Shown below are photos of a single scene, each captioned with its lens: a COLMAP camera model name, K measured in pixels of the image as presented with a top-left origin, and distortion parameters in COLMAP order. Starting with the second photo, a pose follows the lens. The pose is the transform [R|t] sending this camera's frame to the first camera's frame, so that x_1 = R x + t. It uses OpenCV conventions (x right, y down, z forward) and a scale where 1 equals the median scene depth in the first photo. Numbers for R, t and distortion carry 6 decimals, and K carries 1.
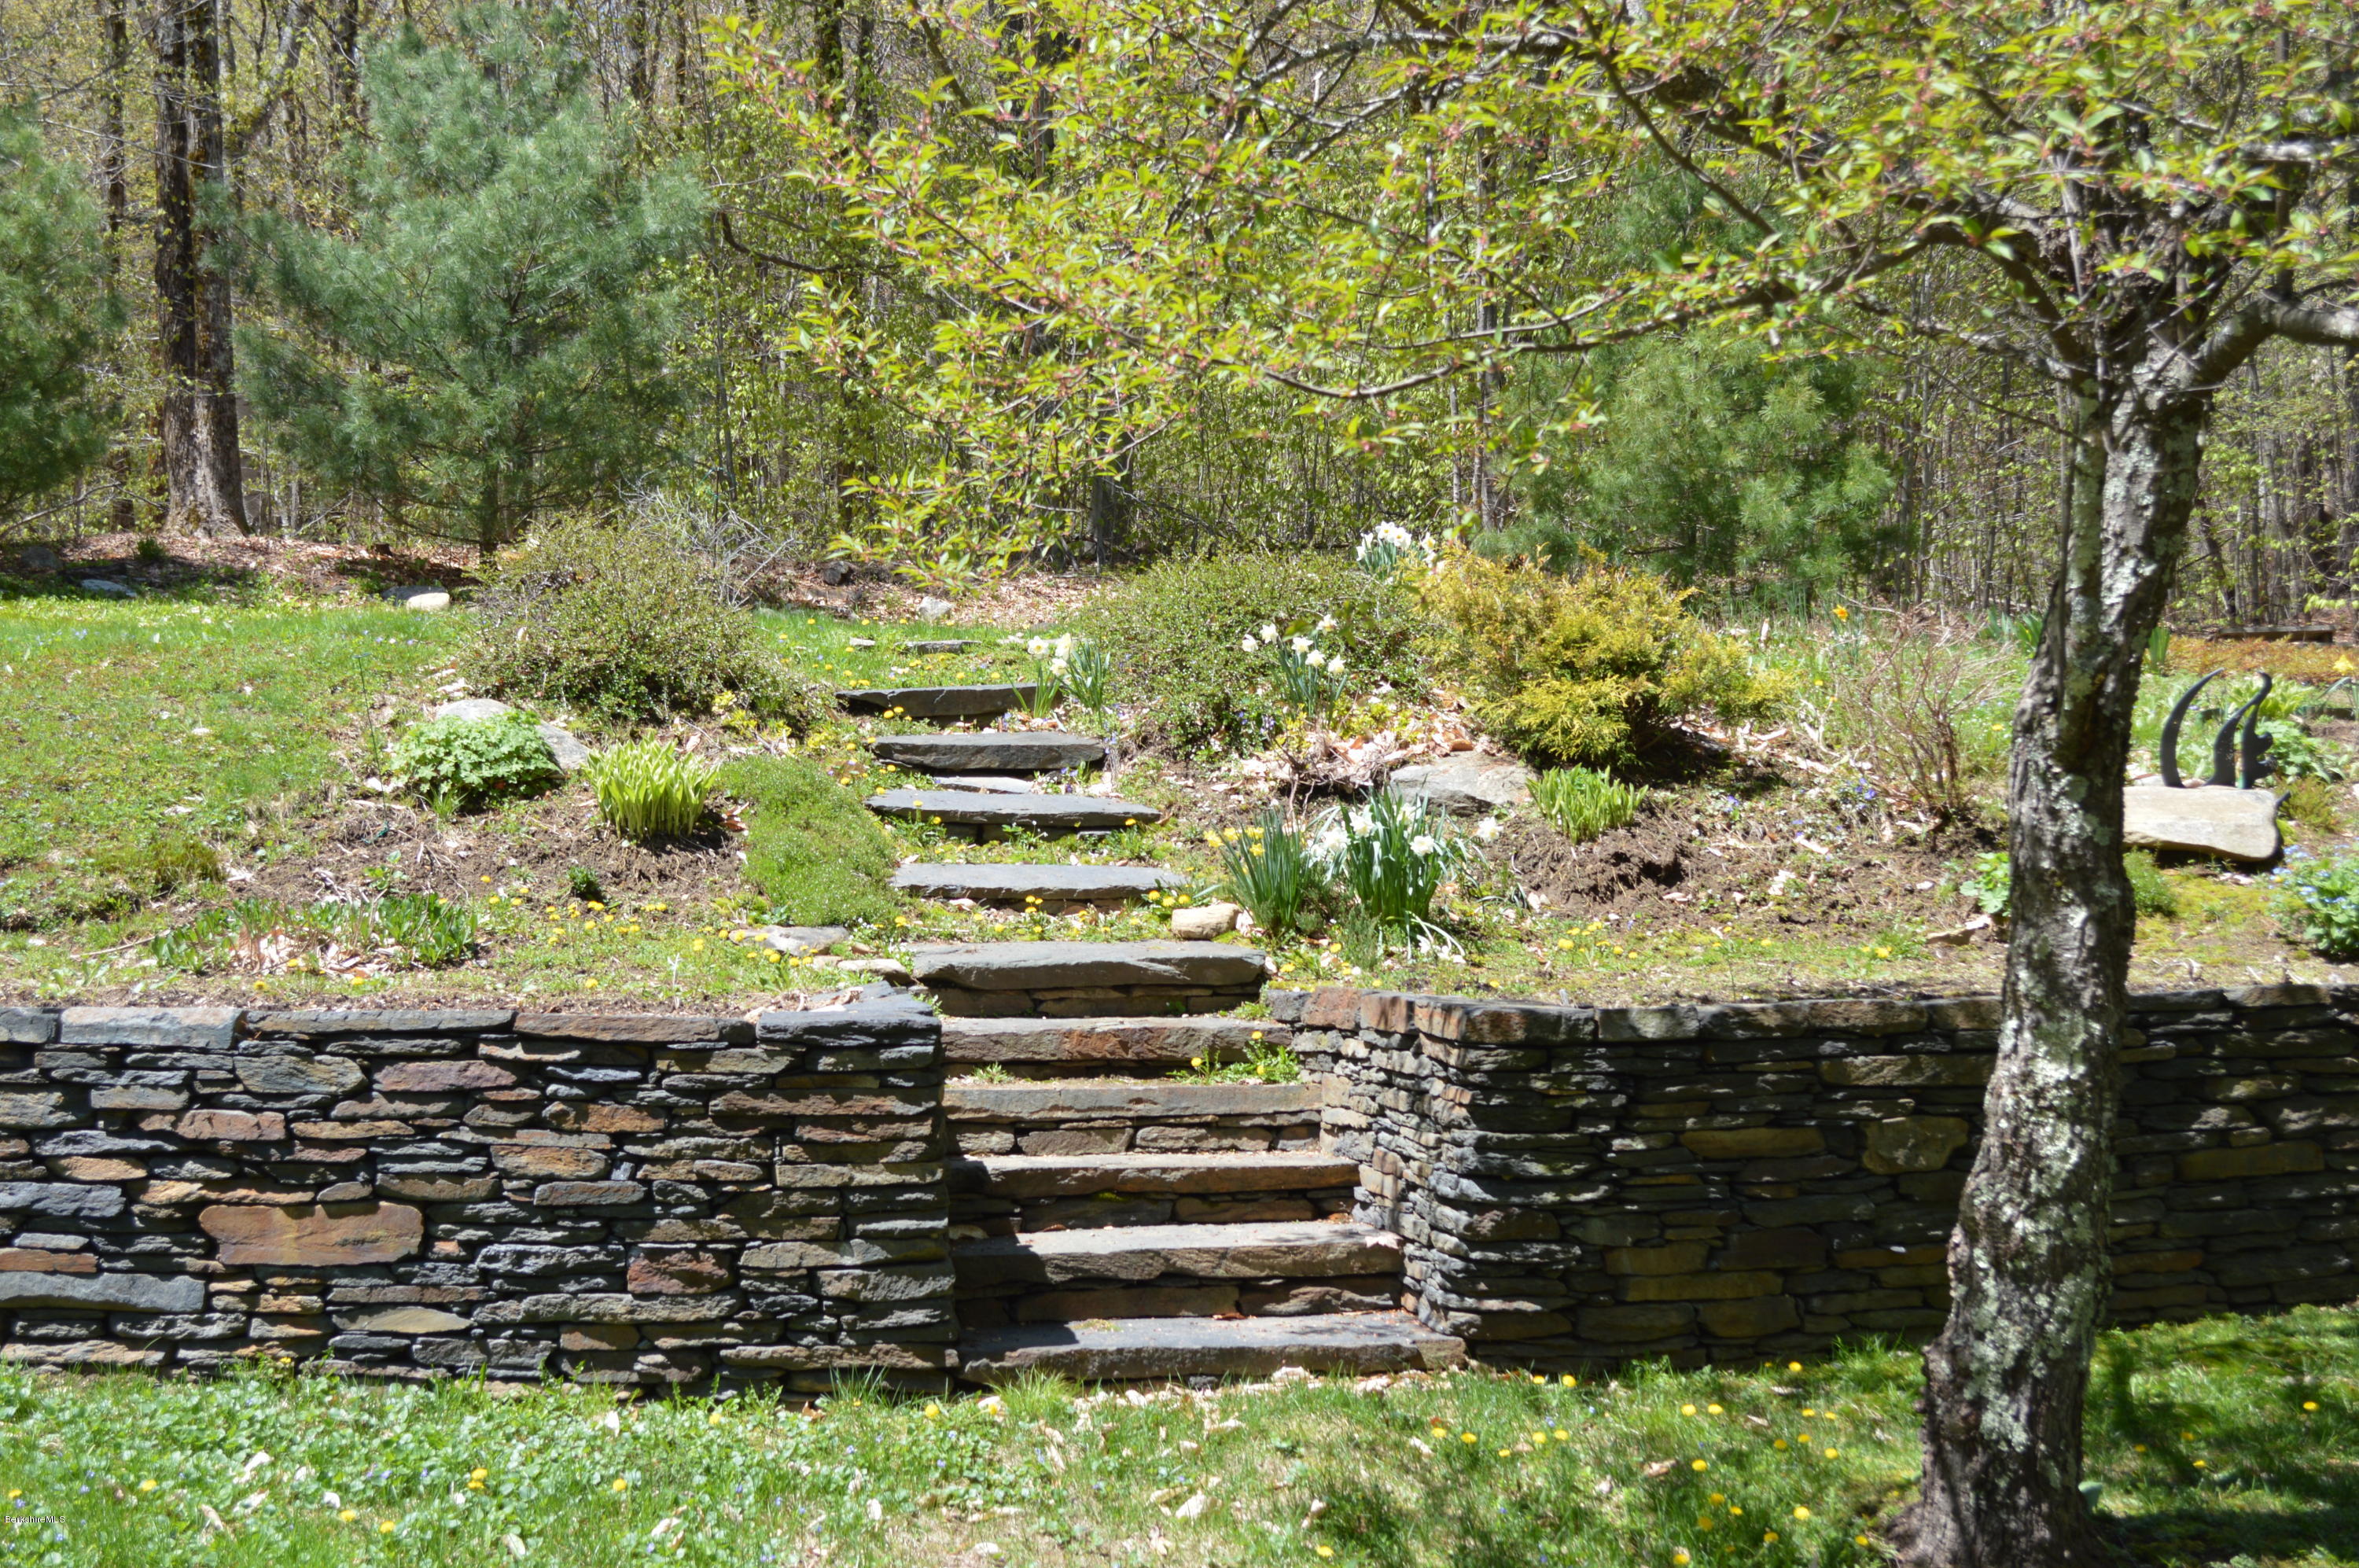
lens RADIAL K [[3634.3, 0, 1169.8], [0, 3634.3, 768.3], [0, 0, 1]] dist [-0.009438, 0.000000]
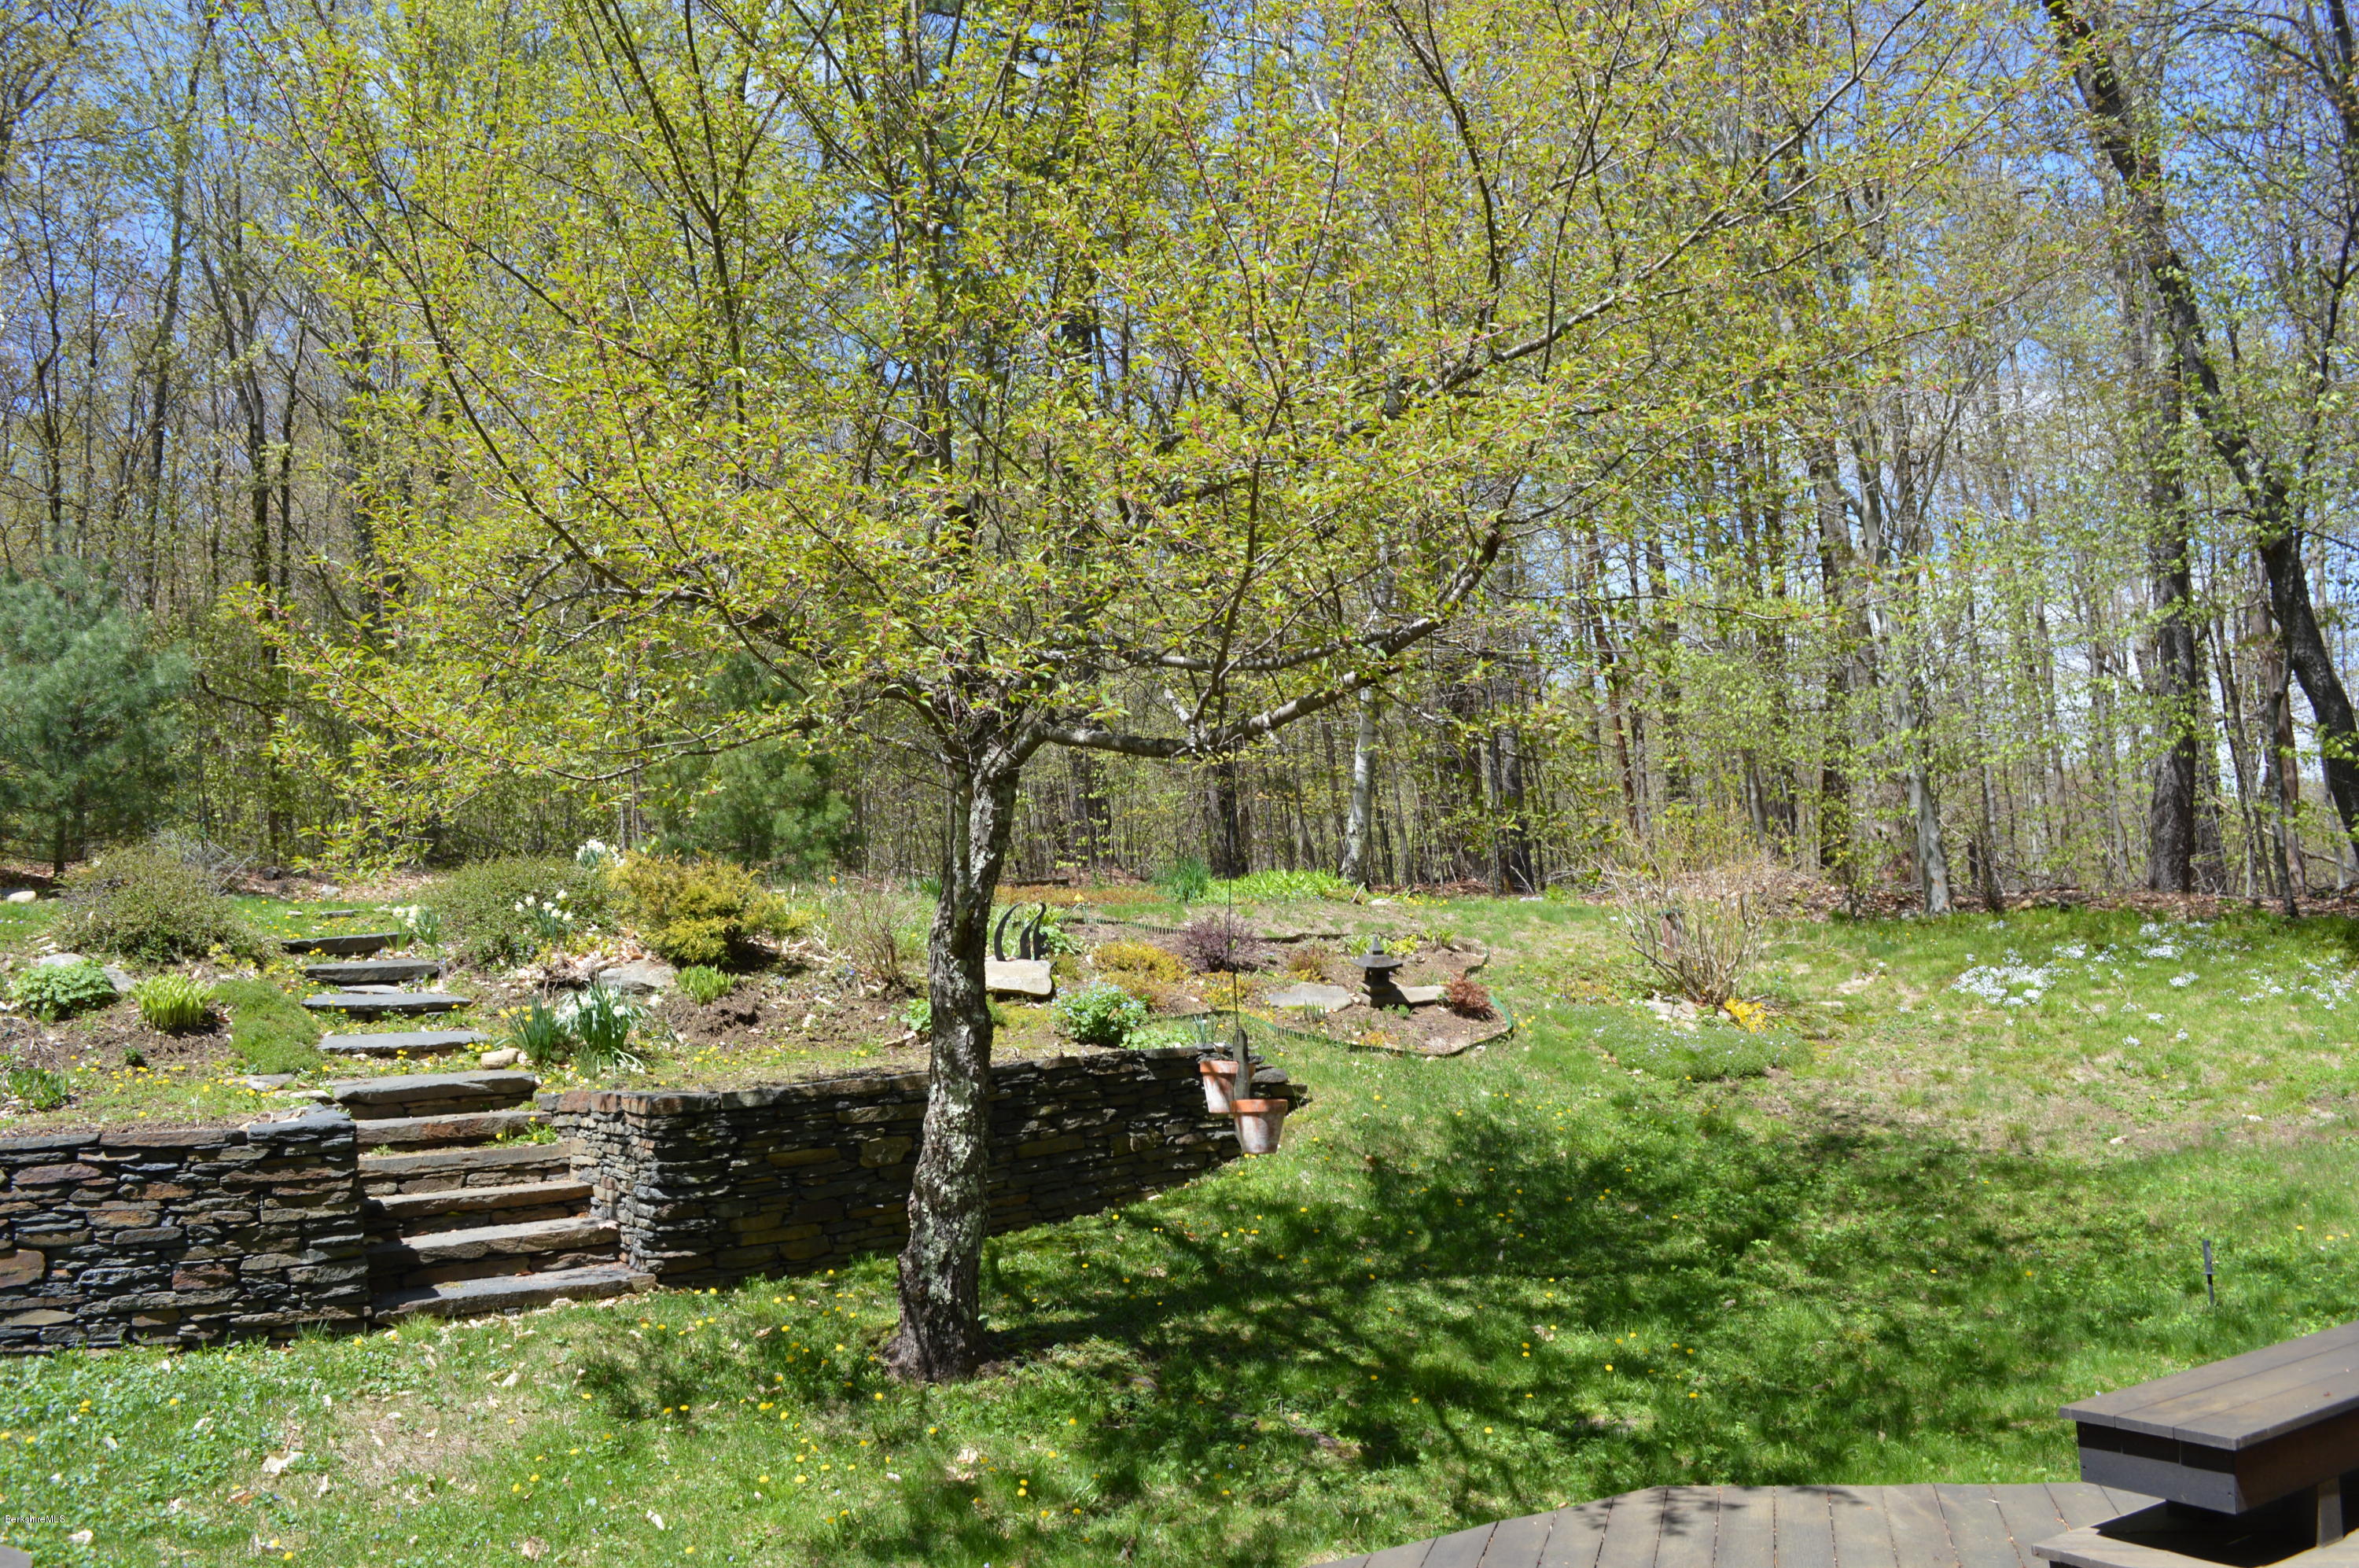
lens RADIAL K [[1884.8, 0, 1155.3], [0, 1884.8, 773.2], [0, 0, 1]] dist [-0.086435, 0.021674]
pose [[0.935966, -0.014186, 0.351805, -0.012453], [0.048499, 0.994858, -0.088912, -0.002560], [-0.348735, 0.100281, 0.931841, -0.013598]]
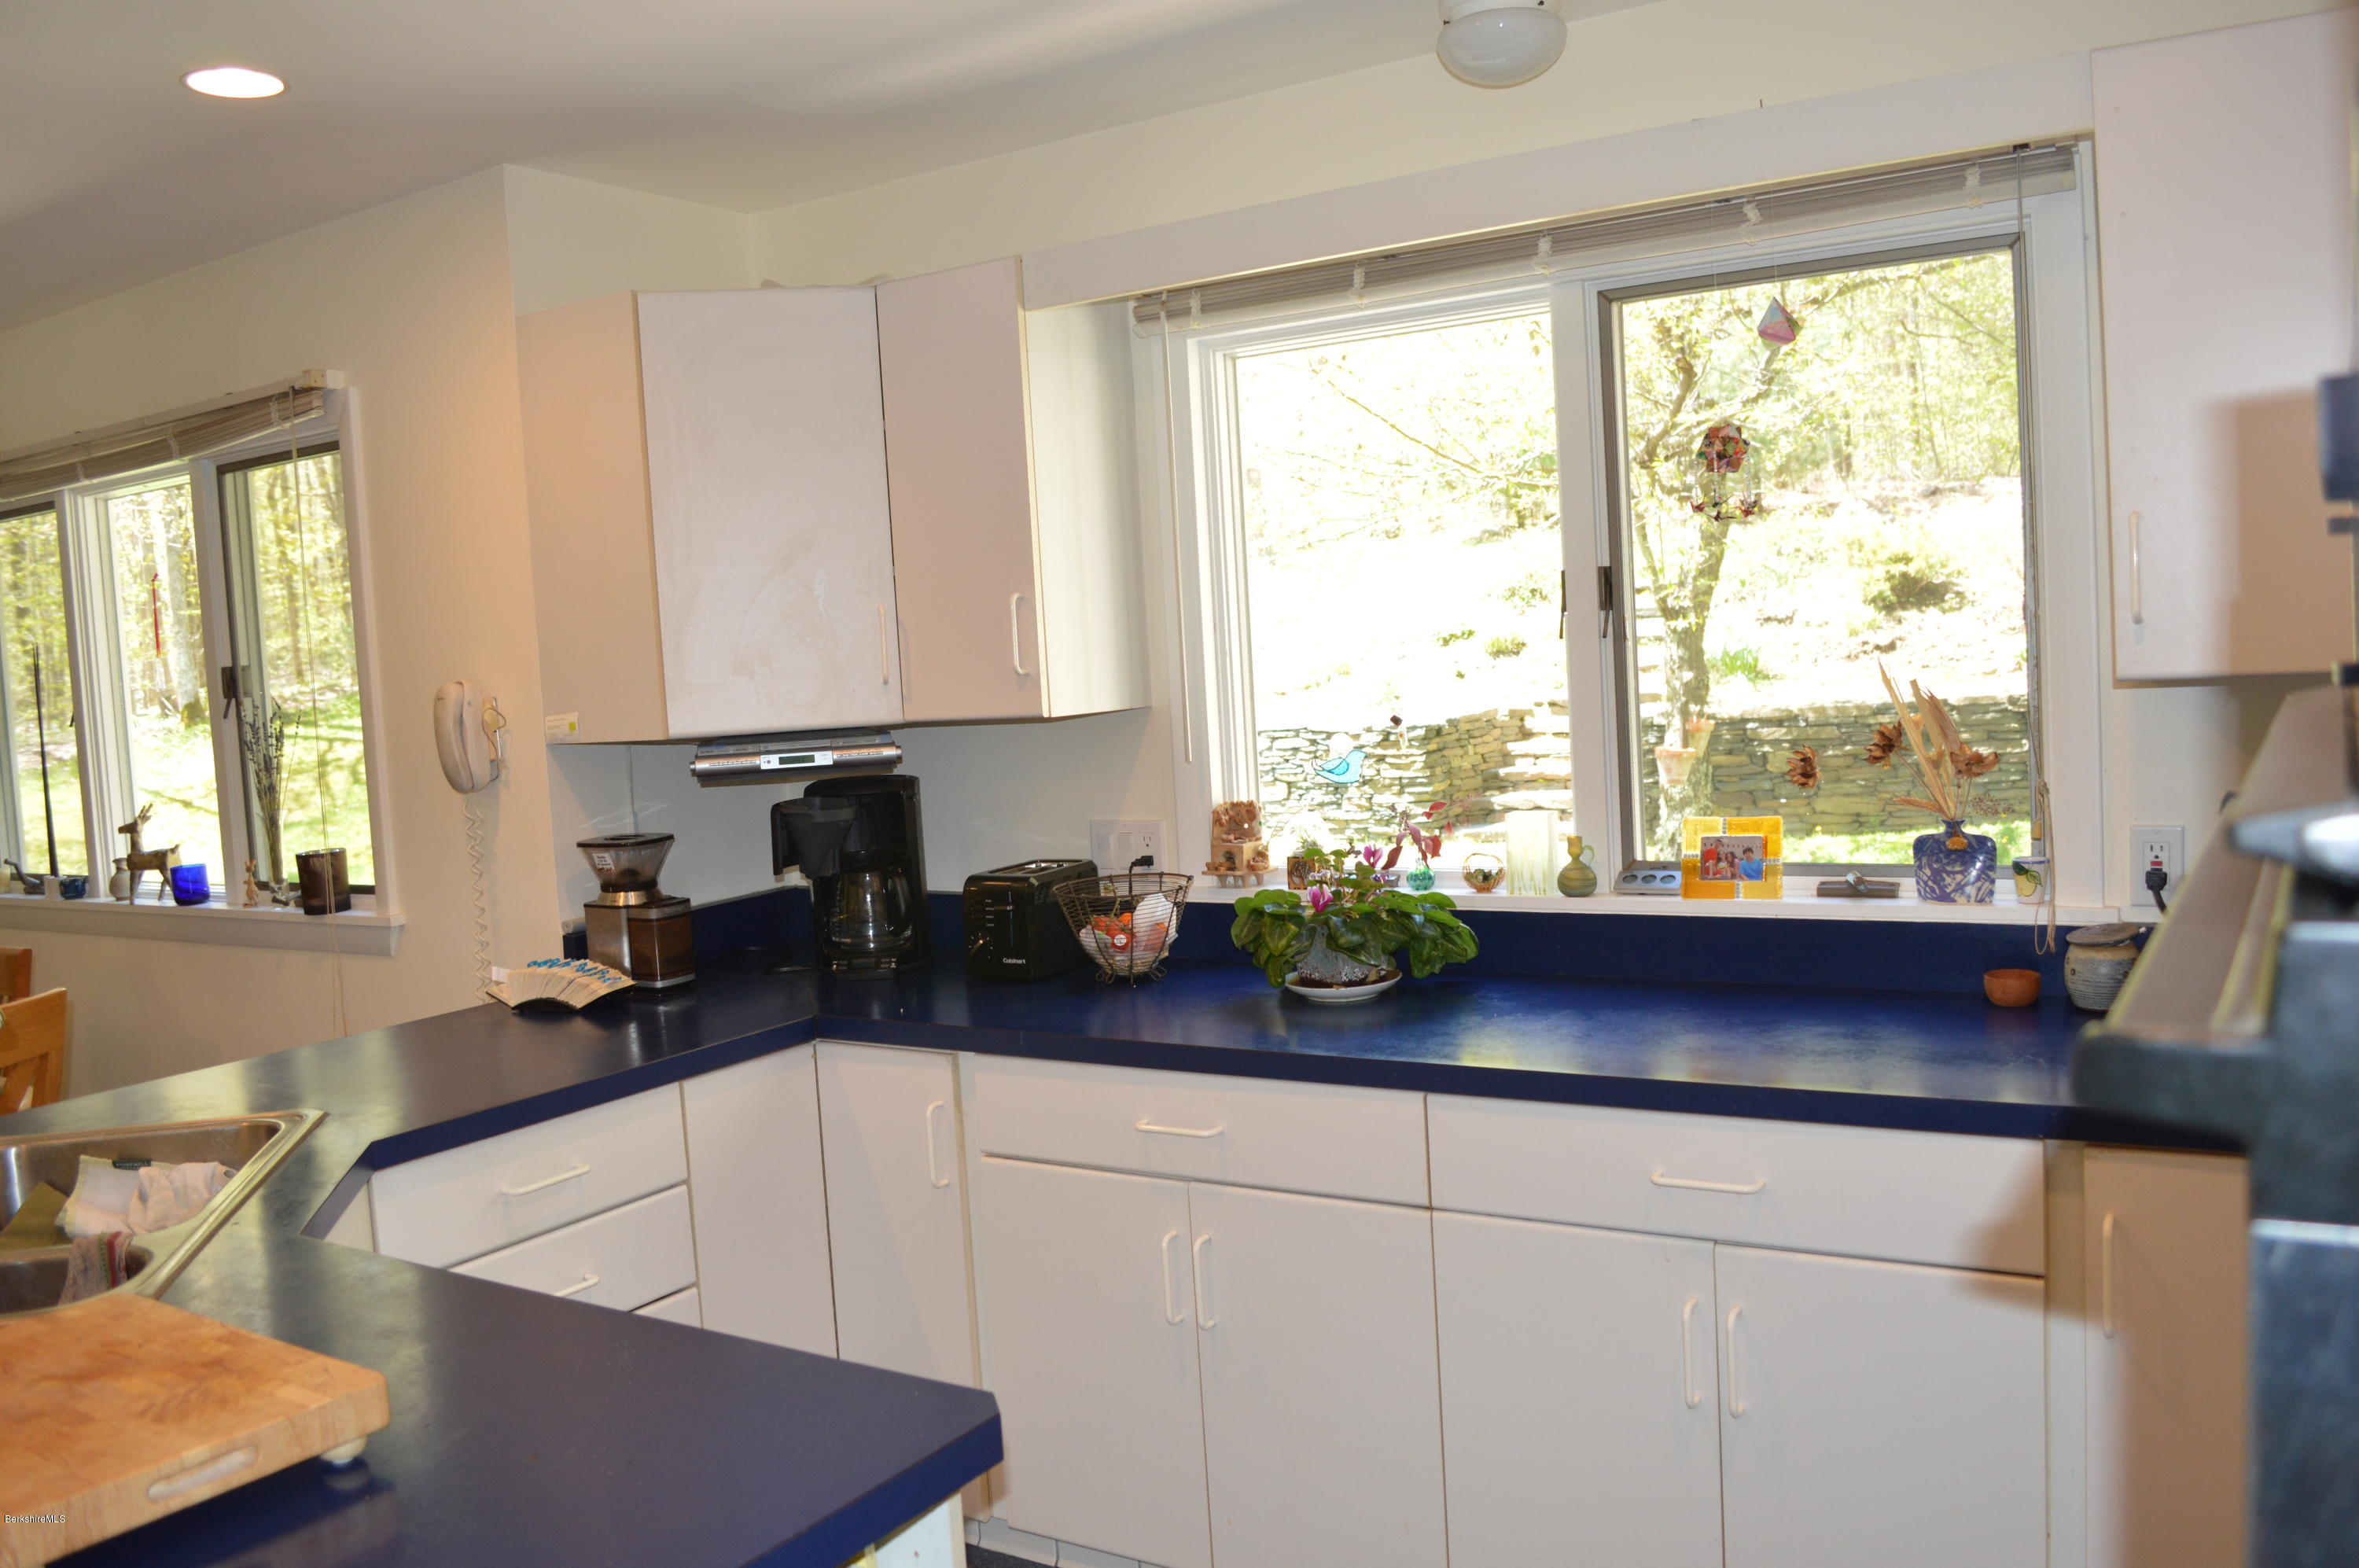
lens RADIAL K [[1884.8, 0, 1181.1], [0, 1884.8, 778.7], [0, 0, 1]] dist [-0.086435, 0.021674]
pose [[0.774905, -0.000516, -0.632077, 0.780318], [0.071445, 0.993663, 0.086778, -0.036556], [0.628027, -0.112403, 0.770031, -0.356233]]
